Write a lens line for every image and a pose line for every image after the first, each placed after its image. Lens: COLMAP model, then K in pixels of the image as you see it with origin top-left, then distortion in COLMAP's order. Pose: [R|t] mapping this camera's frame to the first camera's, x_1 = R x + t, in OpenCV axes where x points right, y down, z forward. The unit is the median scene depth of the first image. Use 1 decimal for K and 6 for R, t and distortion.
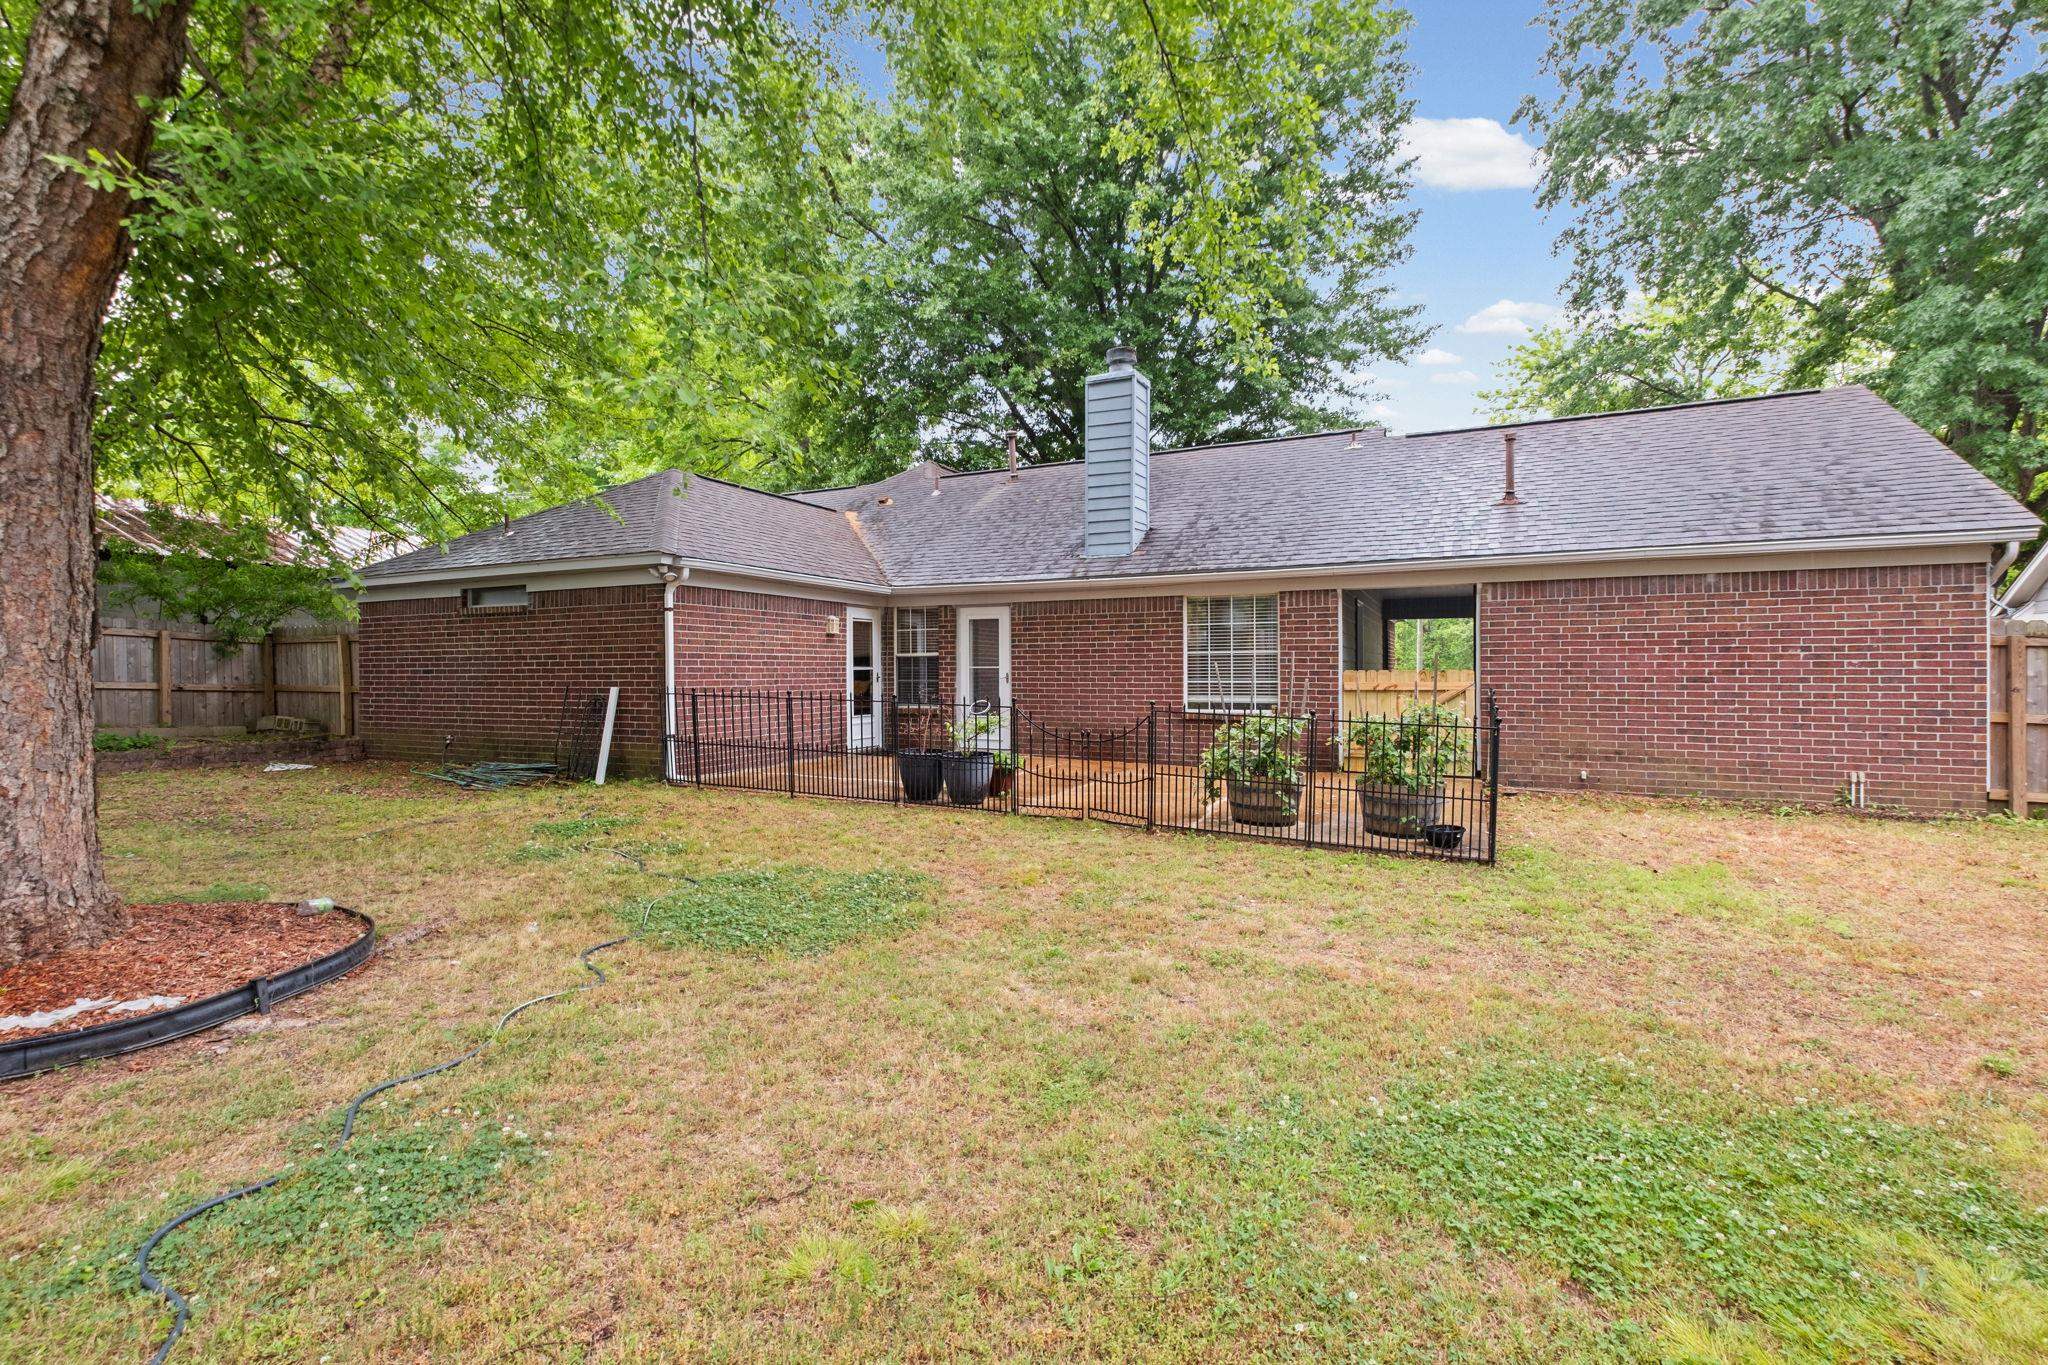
lens RADIAL K [[920.5, 0, 1044.9], [0, 920.5, 680.9], [0, 0, 1]] dist [0.000826, -0.000429]
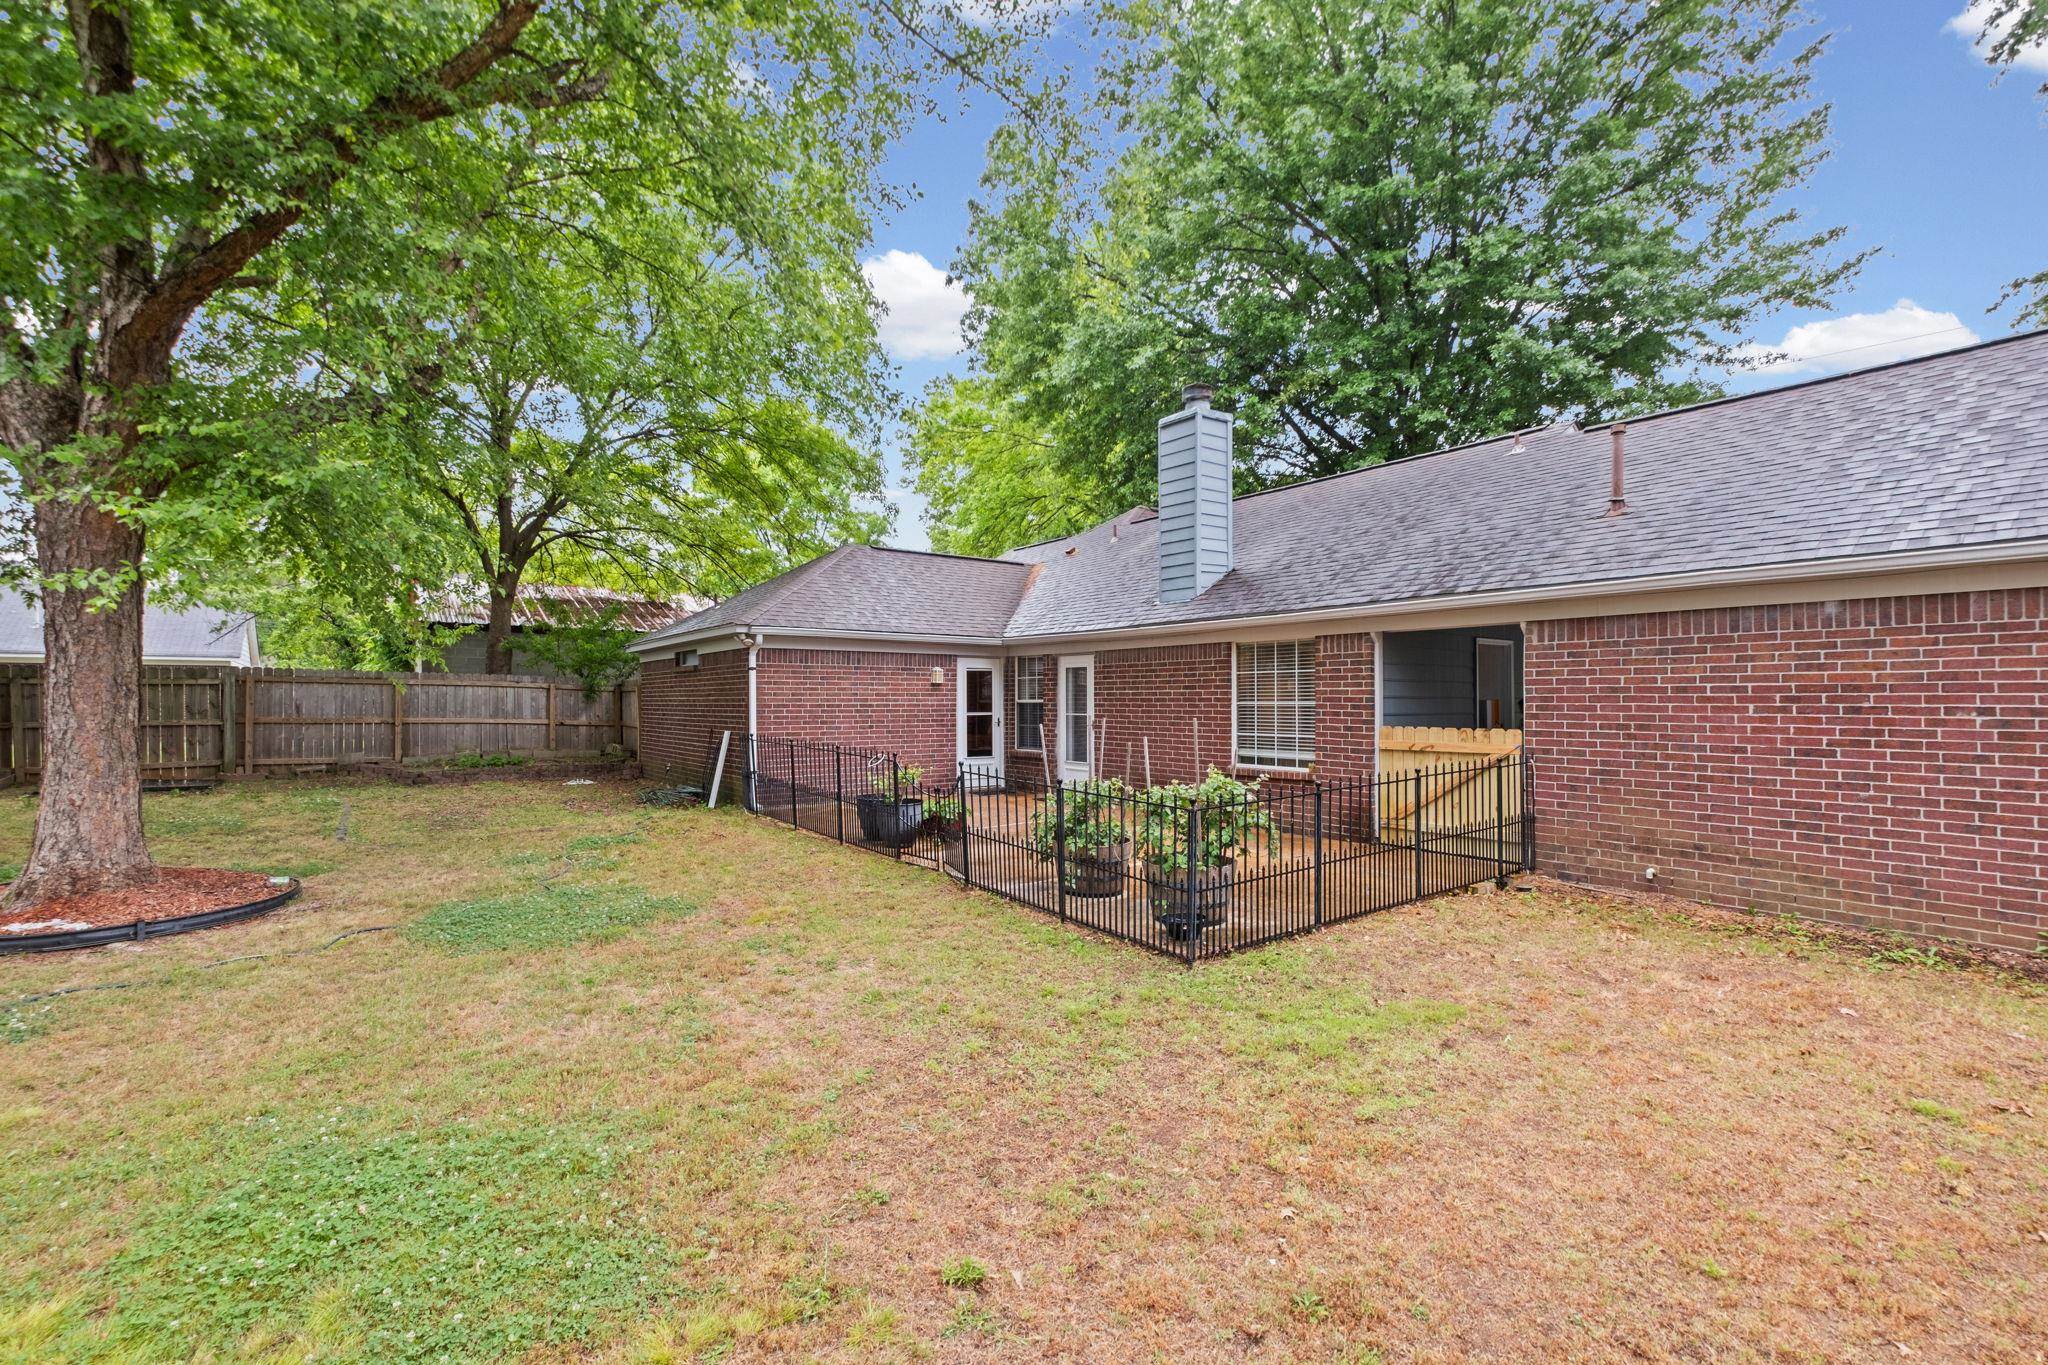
lens RADIAL K [[920.5, 0, 1043.5], [0, 920.5, 688.3], [0, 0, 1]] dist [0.000826, -0.000429]
pose [[0.882438, -0.001553, -0.470426, 0.500489], [-0.008649, 0.999772, -0.019526, -0.030138], [0.470349, 0.021299, 0.882223, 0.098813]]
